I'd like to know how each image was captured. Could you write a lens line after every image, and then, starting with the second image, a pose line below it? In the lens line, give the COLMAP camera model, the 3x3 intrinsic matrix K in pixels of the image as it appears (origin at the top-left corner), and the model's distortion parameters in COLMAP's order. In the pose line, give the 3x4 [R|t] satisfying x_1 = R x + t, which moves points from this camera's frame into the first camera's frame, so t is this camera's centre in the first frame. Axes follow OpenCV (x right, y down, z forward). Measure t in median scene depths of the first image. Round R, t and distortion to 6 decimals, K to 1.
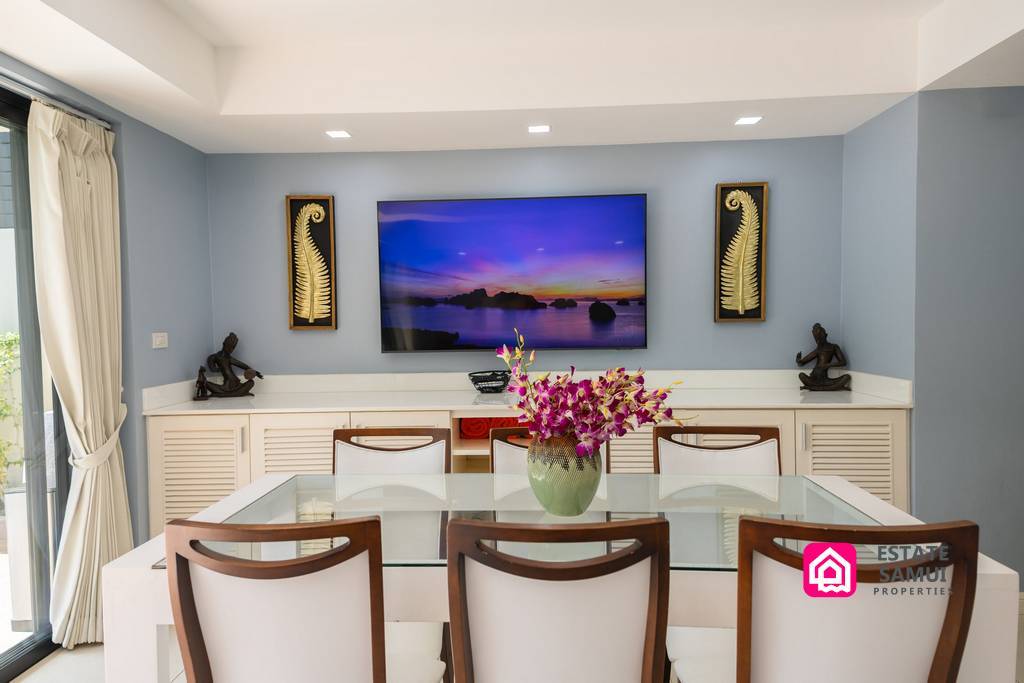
lens RADIAL K [[657.0, 0, 519.9], [0, 657.0, 355.5], [0, 0, 1]] dist [0.107136, -0.072054]
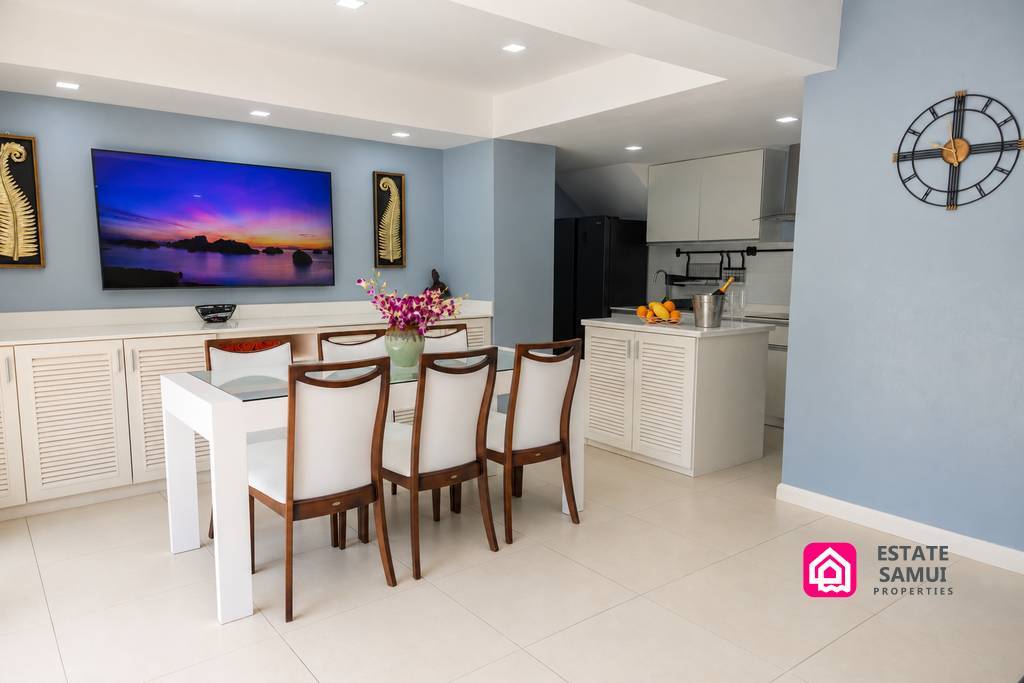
lens RADIAL K [[657.0, 0, 519.9], [0, 657.0, 355.5], [0, 0, 1]] dist [0.107136, -0.072054]
pose [[0.746119, -0.076997, 0.661345, -0.451972], [0.024550, 0.995797, 0.088239, 0.022118], [-0.665359, -0.049601, 0.744874, -0.306438]]
